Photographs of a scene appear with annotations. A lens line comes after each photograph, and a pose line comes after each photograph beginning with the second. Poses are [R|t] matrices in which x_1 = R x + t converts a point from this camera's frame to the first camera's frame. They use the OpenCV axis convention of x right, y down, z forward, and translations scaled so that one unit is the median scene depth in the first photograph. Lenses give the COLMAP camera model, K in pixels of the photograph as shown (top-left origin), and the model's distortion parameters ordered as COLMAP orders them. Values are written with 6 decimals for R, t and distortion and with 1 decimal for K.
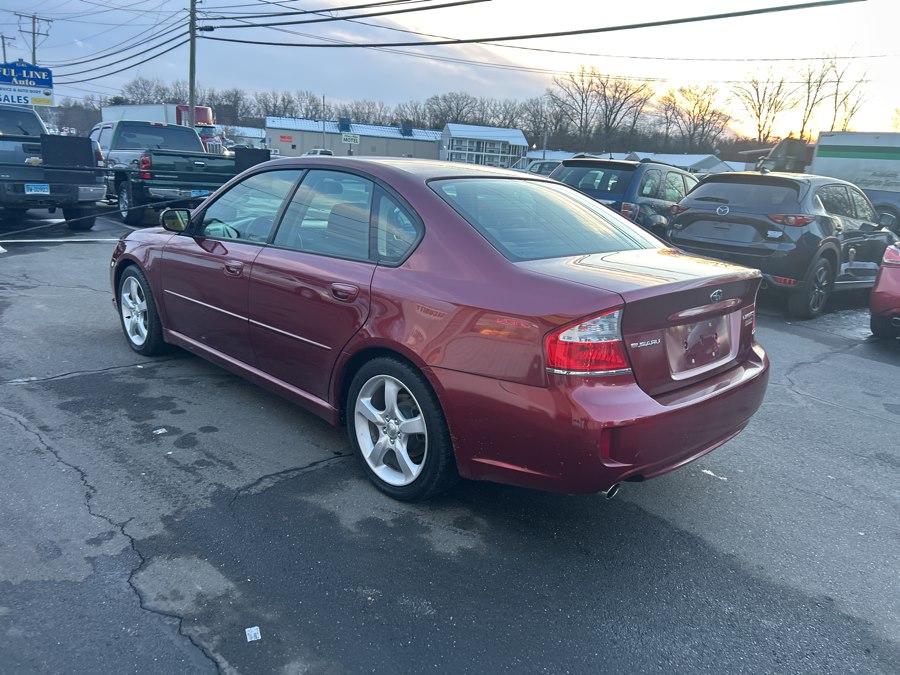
lens RADIAL K [[676.9, 0, 454.3], [0, 676.9, 342.4], [0, 0, 1]] dist [0.049072, -0.051617]
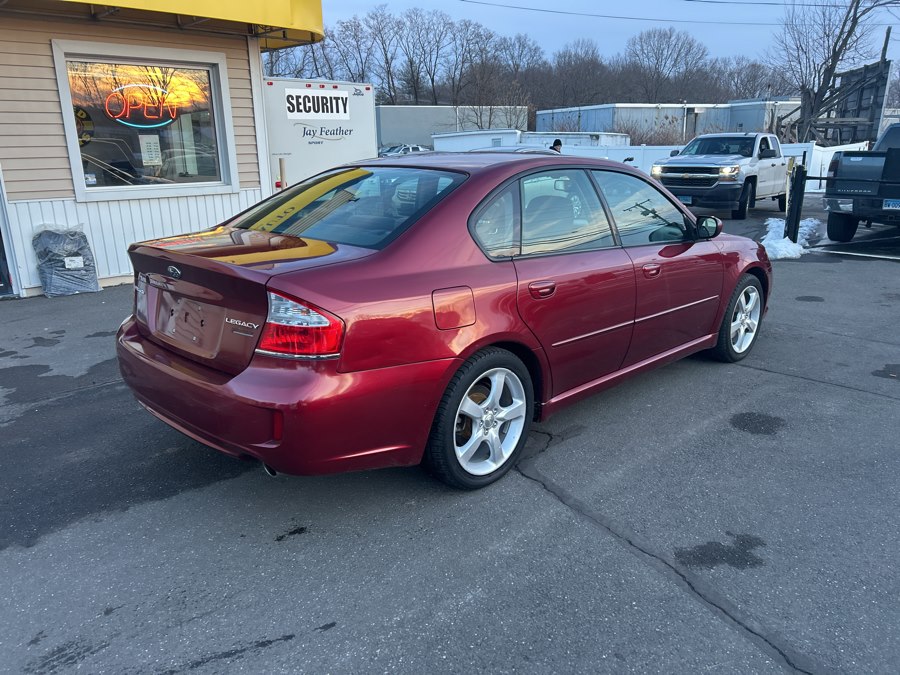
lens RADIAL K [[676.9, 0, 449.9], [0, 676.9, 343.3], [0, 0, 1]] dist [0.049072, -0.051617]
pose [[0.008562, 0.212228, -0.977183, 0.858801], [-0.251454, 0.946274, 0.203312, -0.170164], [0.967831, 0.243975, 0.061467, 0.837928]]
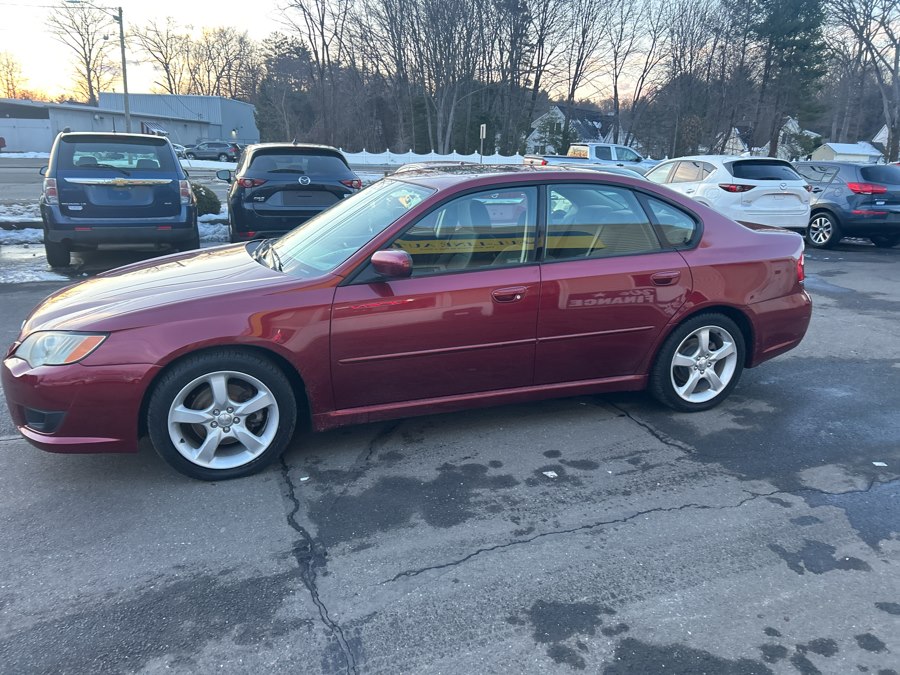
lens RADIAL K [[676.9, 0, 456.0], [0, 676.9, 338.1], [0, 0, 1]] dist [0.049072, -0.051617]
pose [[0.412994, -0.294327, 0.861863, -1.004827], [0.235973, 0.948604, 0.210873, -0.227299], [-0.879632, 0.116287, 0.461221, 0.528841]]
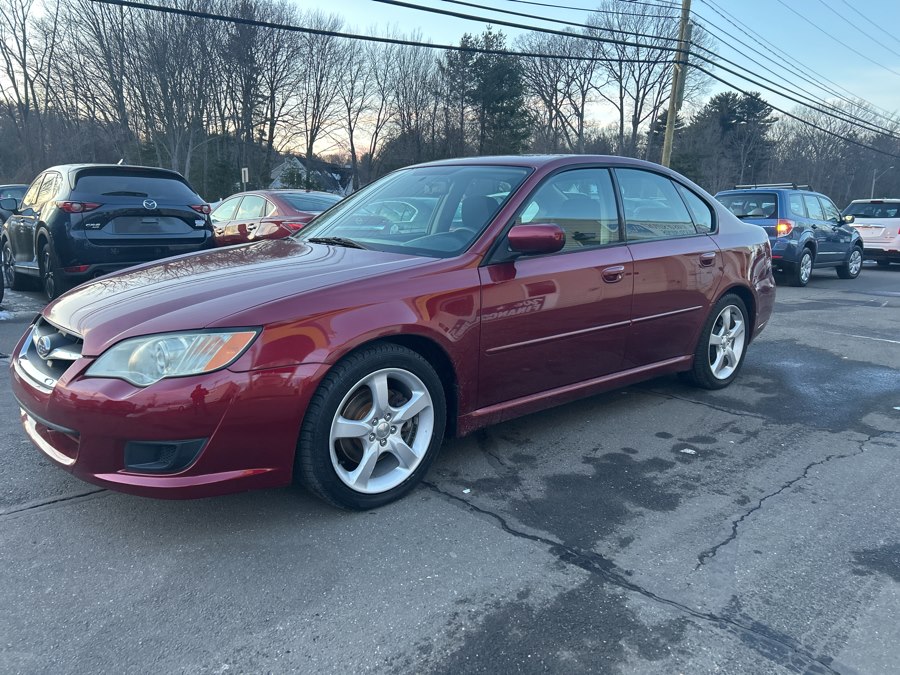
lens RADIAL K [[676.9, 0, 448.8], [0, 676.9, 338.2], [0, 0, 1]] dist [0.049072, -0.051617]
pose [[0.051025, -0.247396, 0.967570, -1.053781], [0.237550, 0.944033, 0.228851, -0.246342], [-0.970034, 0.218169, 0.106938, 0.953718]]
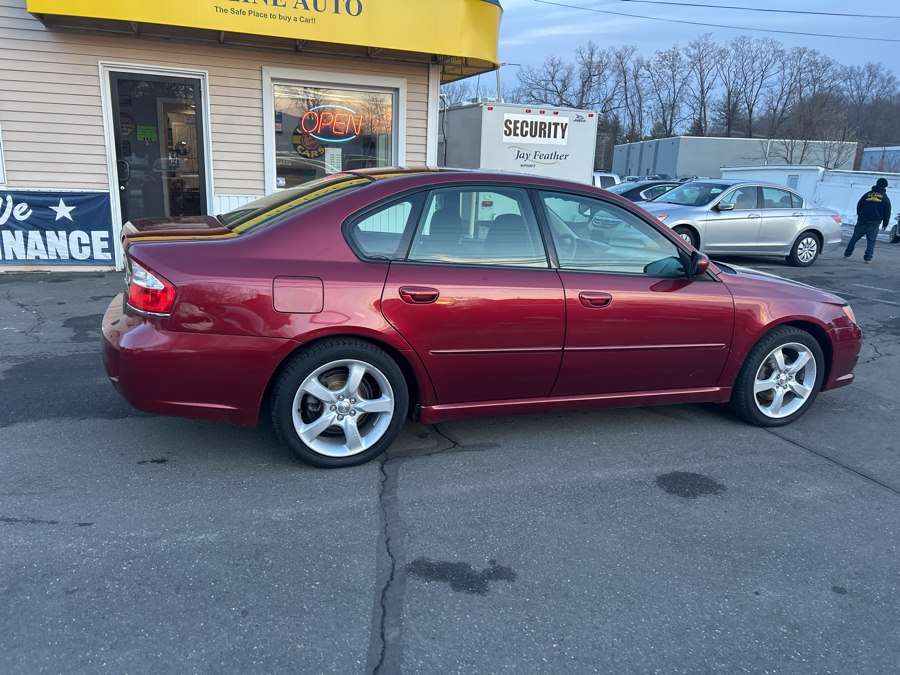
lens RADIAL K [[676.9, 0, 452.2], [0, 676.9, 344.1], [0, 0, 1]] dist [0.049072, -0.051617]
pose [[-0.402578, 0.144193, -0.903958, 0.817676], [-0.309941, 0.907715, 0.282825, -0.274657], [0.861317, 0.394033, -0.320735, 1.246351]]
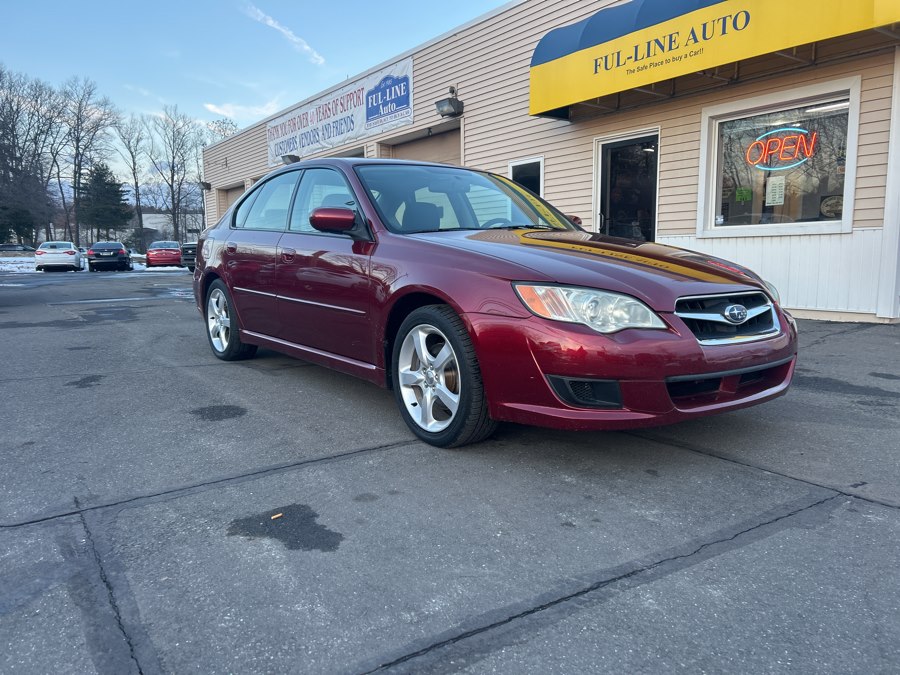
lens RADIAL K [[676.9, 0, 441.4], [0, 676.9, 342.7], [0, 0, 1]] dist [0.049072, -0.051617]
pose [[-0.987508, -0.078271, 0.136754, -0.334348], [-0.018475, 0.919430, 0.392819, -0.404923], [-0.156482, 0.385386, -0.909391, 1.970155]]
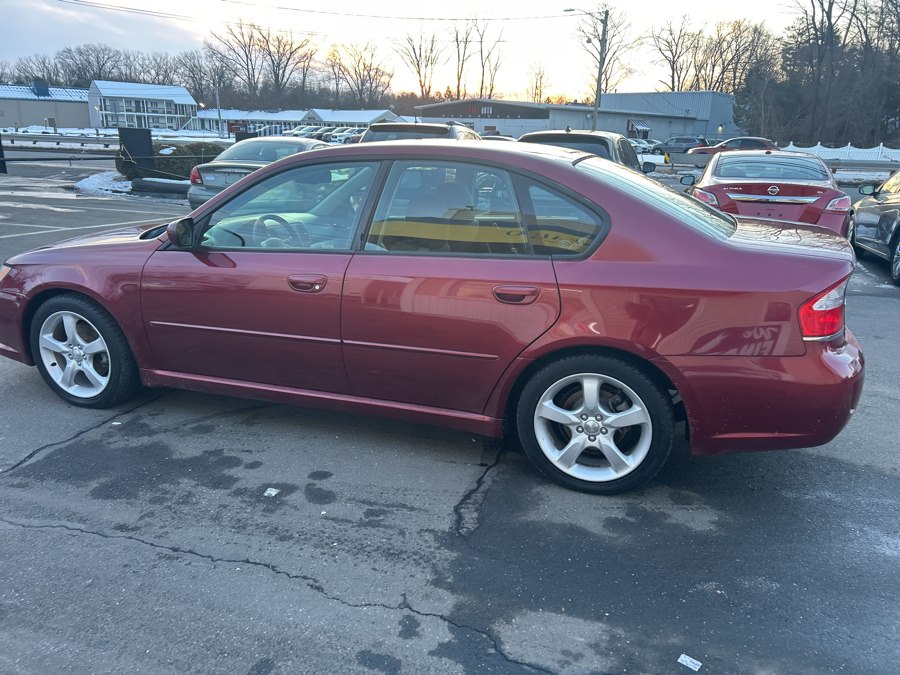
lens RADIAL K [[676.9, 0, 453.7], [0, 676.9, 345.2], [0, 0, 1]] dist [0.049072, -0.051617]
pose [[0.896130, -0.172198, 0.409021, -0.434172], [0.146929, 0.984795, 0.092691, -0.071214], [-0.418763, -0.022966, 0.907805, 0.133018]]
